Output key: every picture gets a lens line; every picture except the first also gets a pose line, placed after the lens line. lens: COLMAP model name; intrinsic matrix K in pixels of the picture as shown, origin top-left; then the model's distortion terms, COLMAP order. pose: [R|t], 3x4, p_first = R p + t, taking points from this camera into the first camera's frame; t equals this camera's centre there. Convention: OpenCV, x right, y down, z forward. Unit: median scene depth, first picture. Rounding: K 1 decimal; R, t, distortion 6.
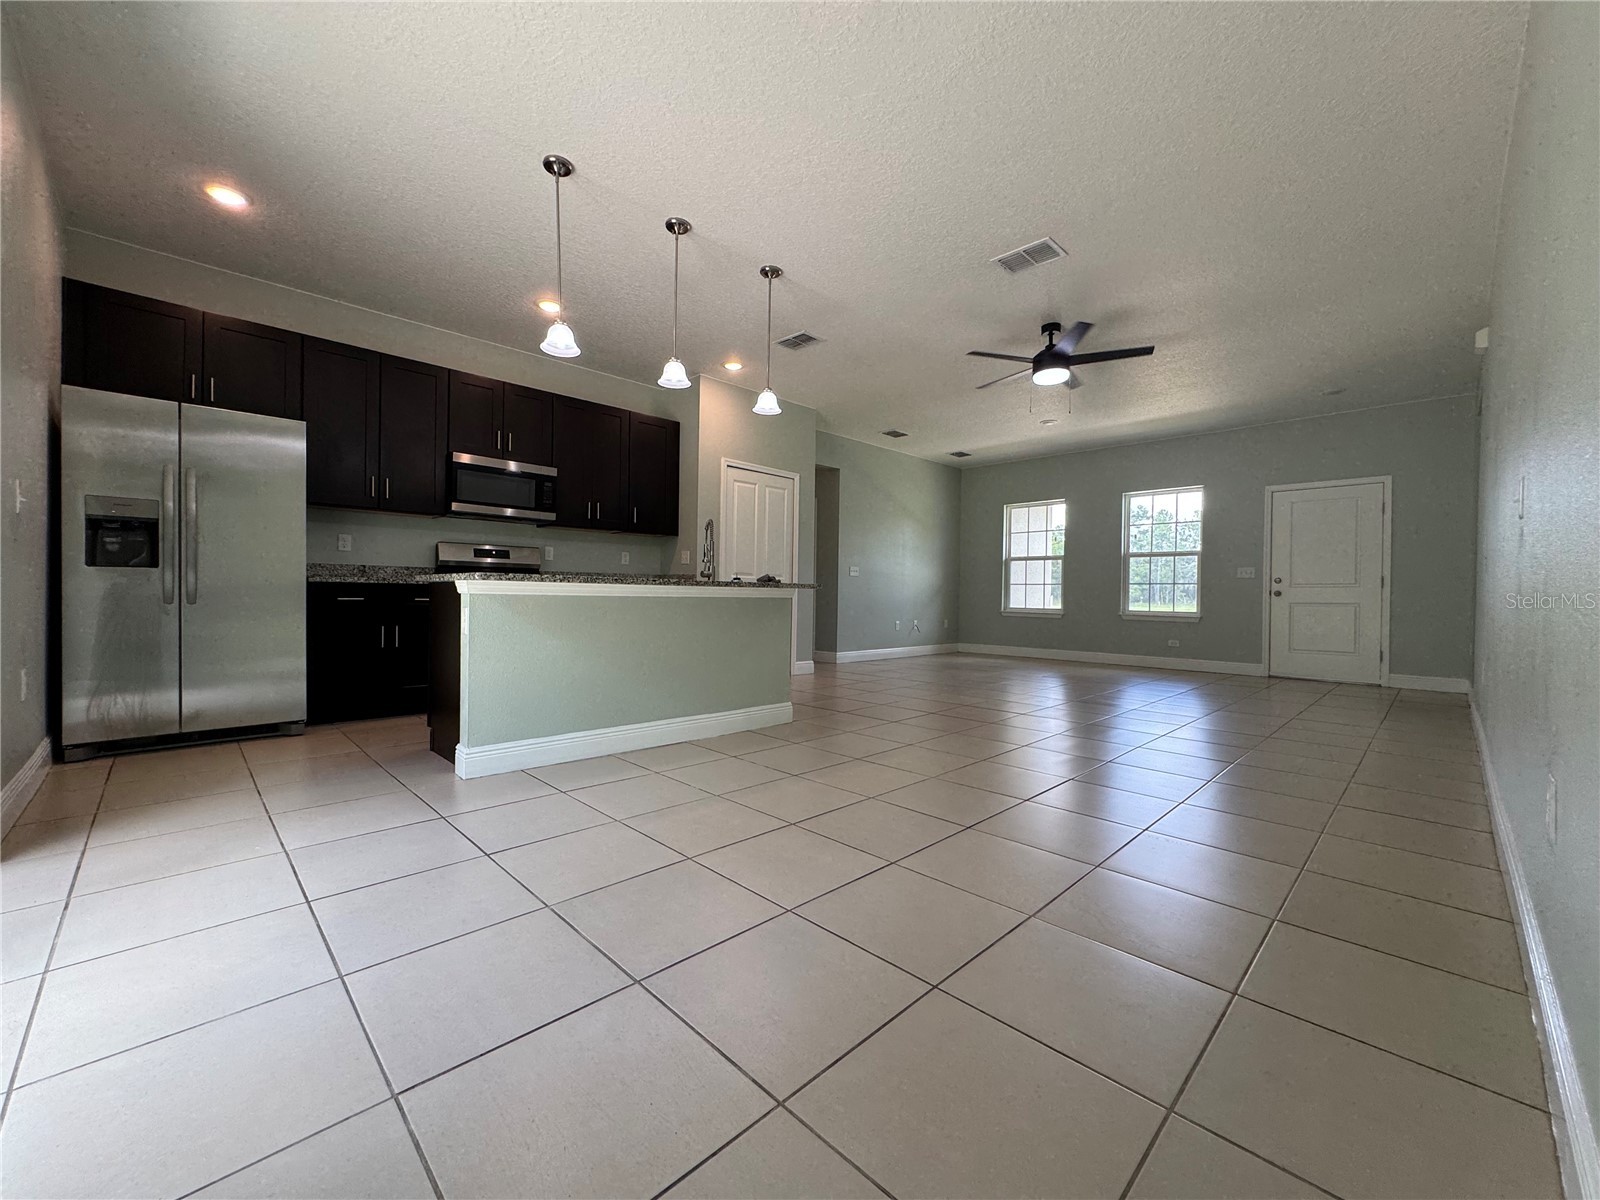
lens RADIAL K [[639.5, 0, 798.6], [0, 639.5, 600.7], [0, 0, 1]] dist [-0.002819, 0.000275]
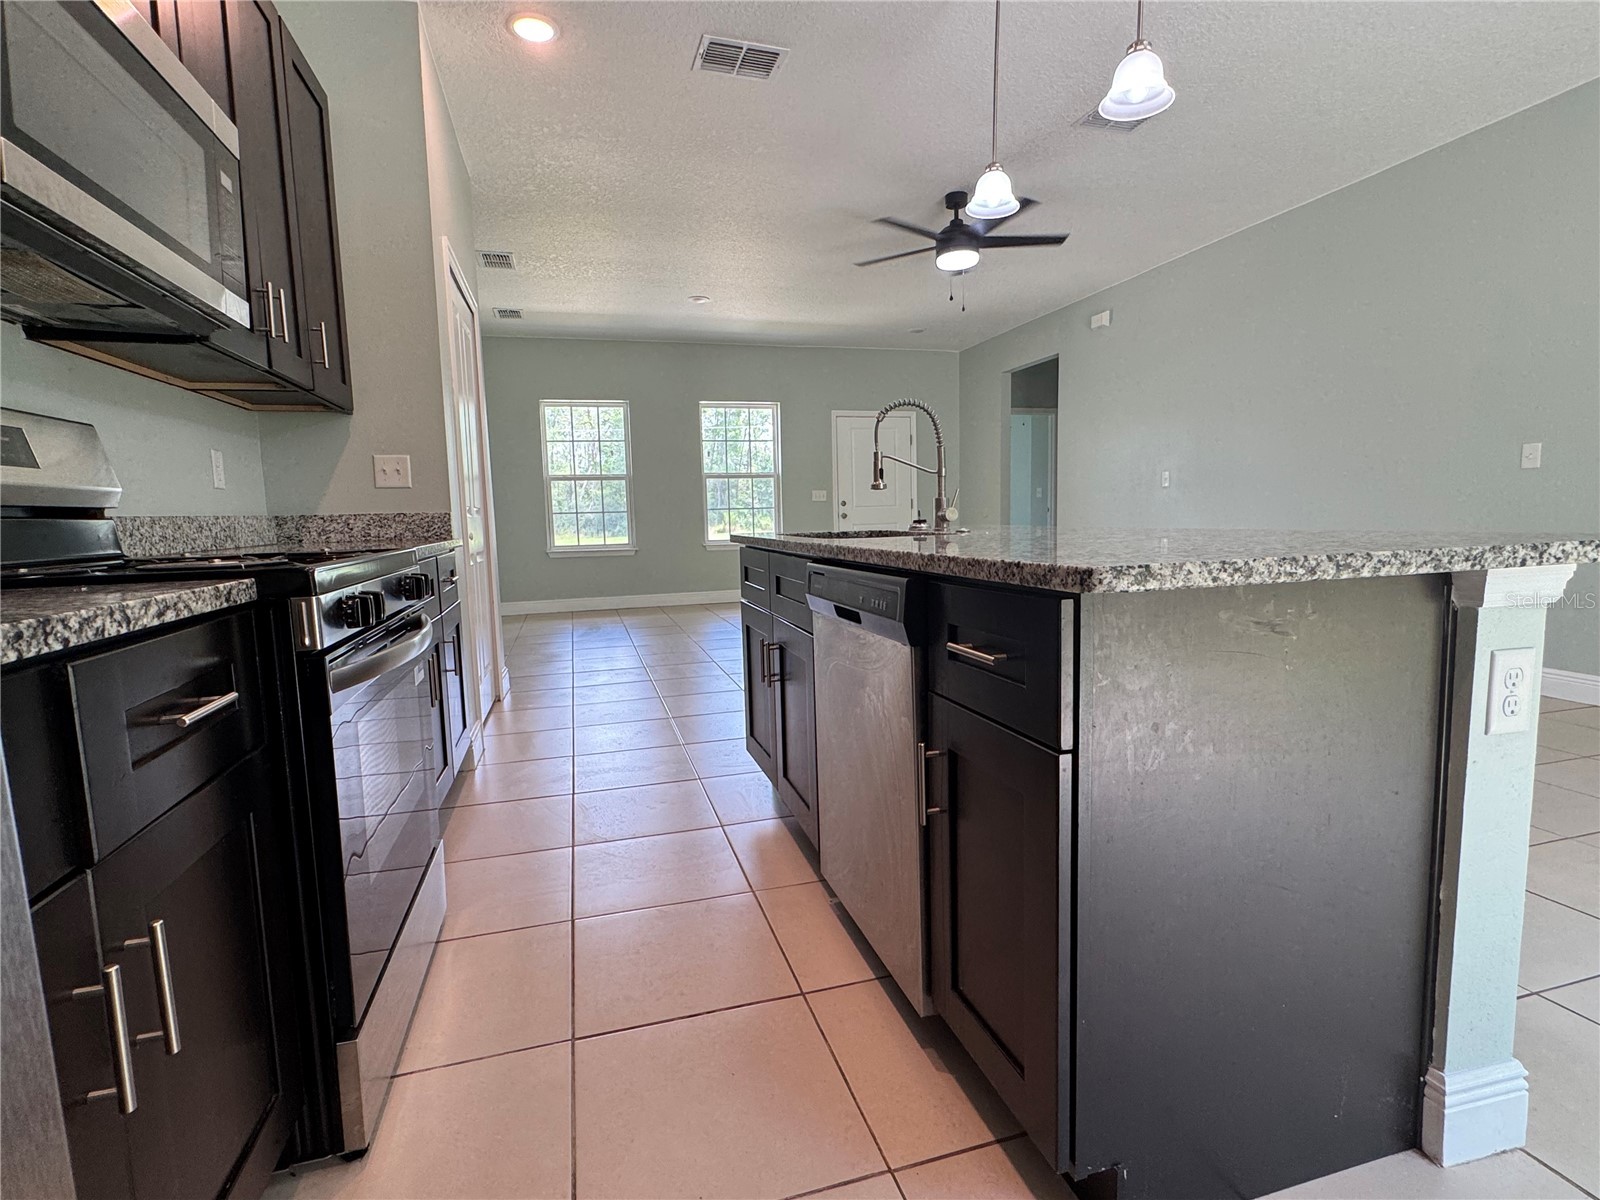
lens RADIAL K [[776.6, 0, 795.5], [0, 776.6, 600.9], [0, 0, 1]] dist [-0.004663, 0.002258]
pose [[0.478449, -0.125133, 0.869153, -0.404977], [0.041356, 0.991907, 0.120041, -0.028732], [-0.877141, -0.021489, 0.479752, 0.449073]]
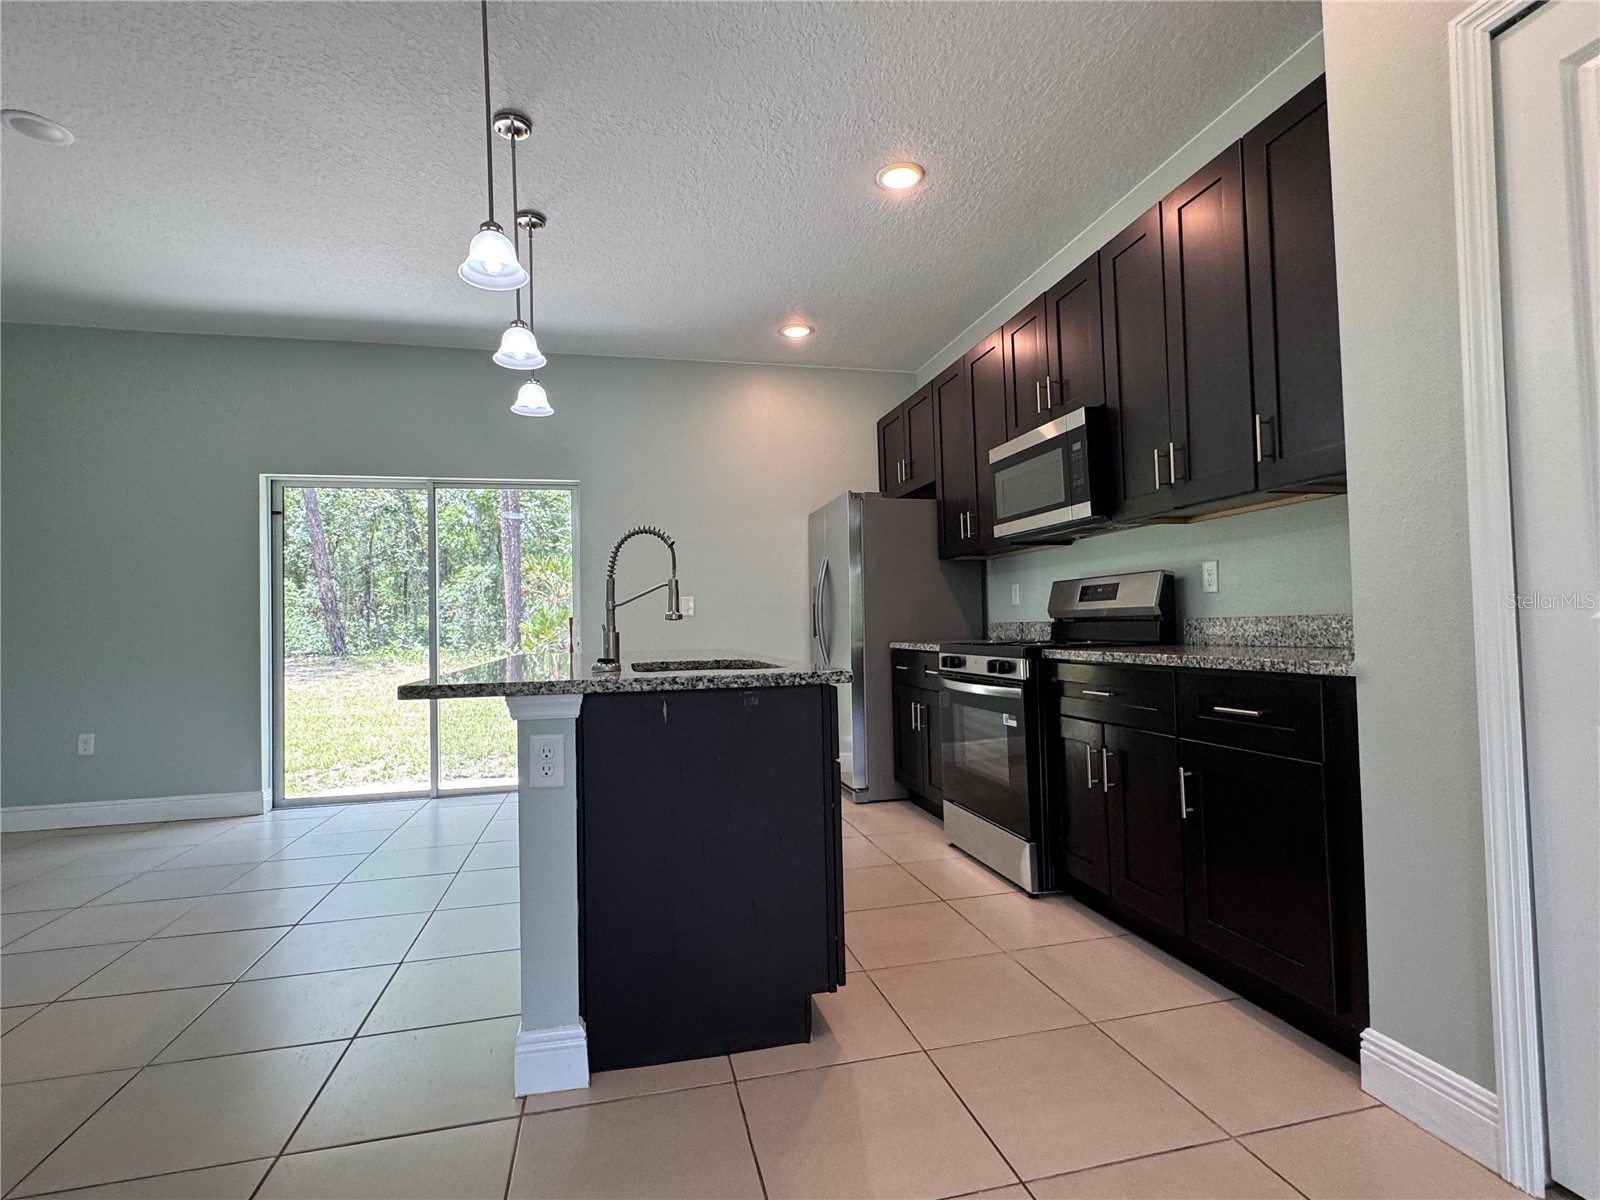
lens RADIAL K [[776.6, 0, 797.6], [0, 776.6, 598.6], [0, 0, 1]] dist [-0.004663, 0.002258]
pose [[-0.516748, -0.031495, -0.855558, 0.157173], [0.007715, 0.999111, -0.041439, -0.029768], [0.856103, -0.028014, -0.516045, 0.786268]]
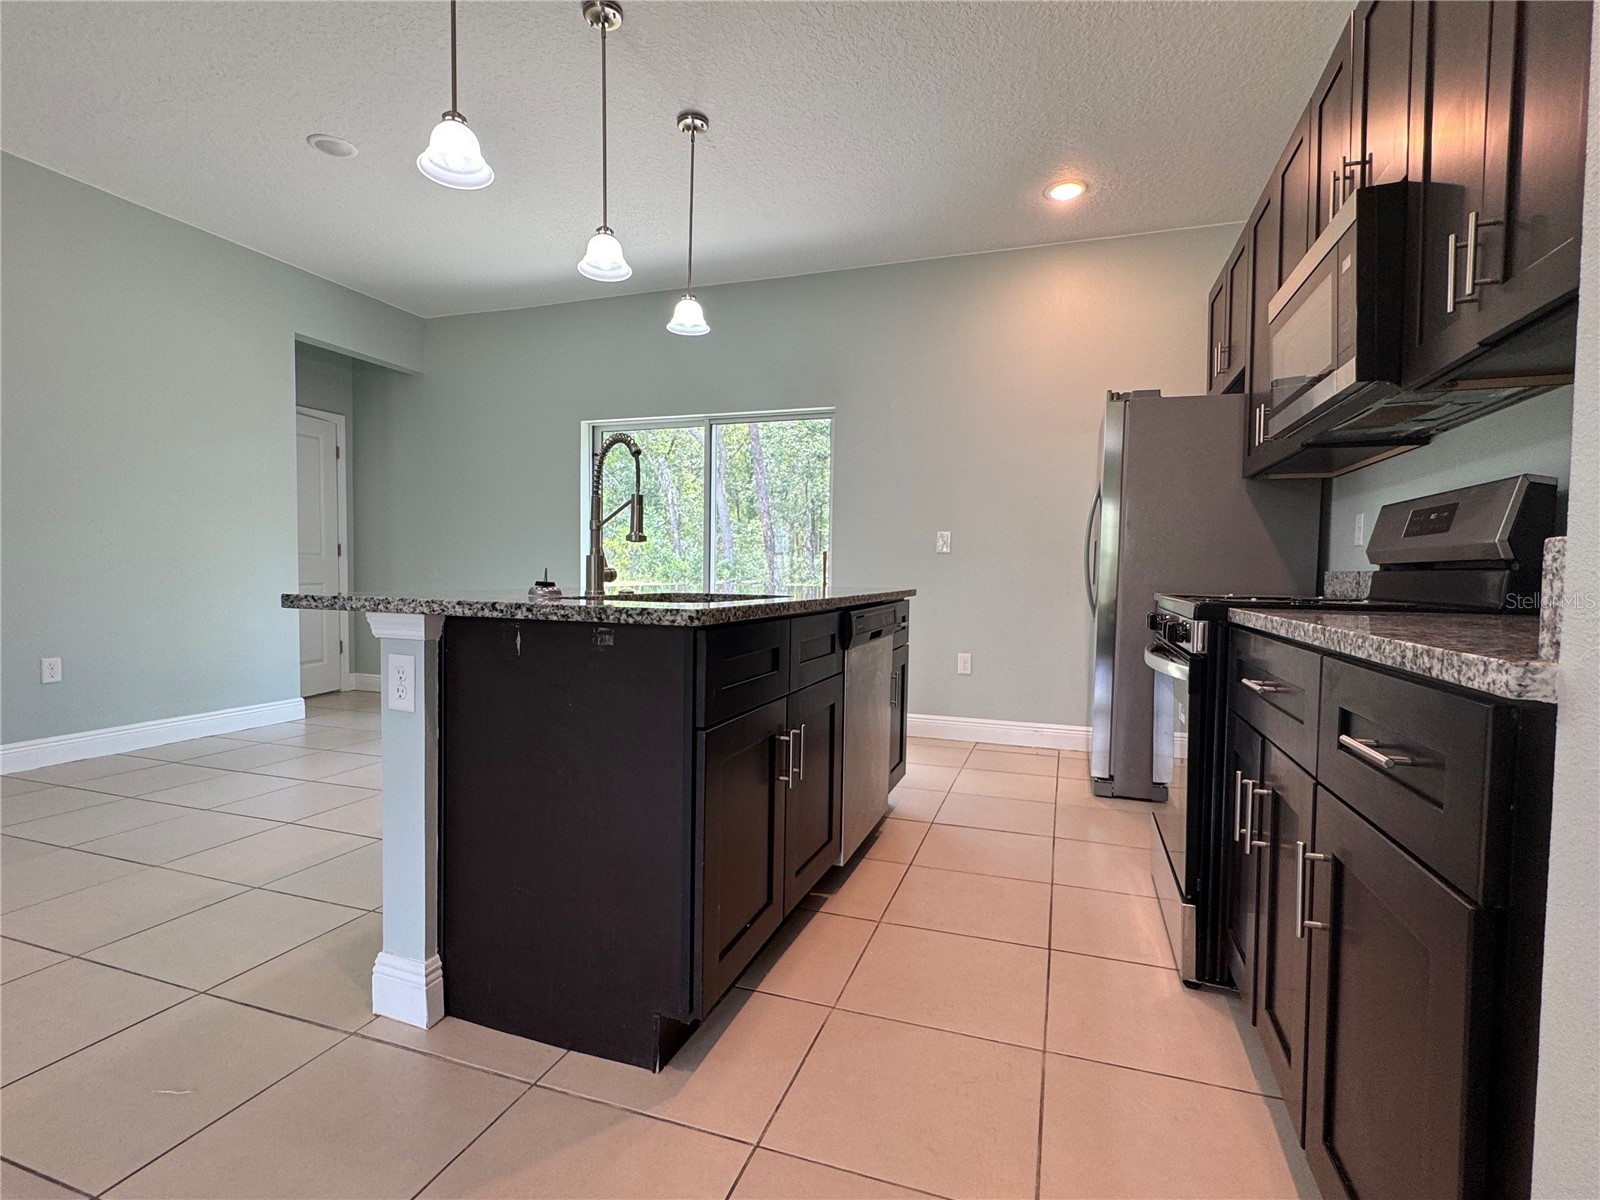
lens RADIAL K [[776.6, 0, 796.4], [0, 776.6, 598.7], [0, 0, 1]] dist [-0.004663, 0.002258]
pose [[-0.897180, -0.012644, -0.441485, -0.015796], [-0.032513, 0.998769, 0.037468, -0.026852], [0.440467, 0.047970, -0.896486, 0.848263]]
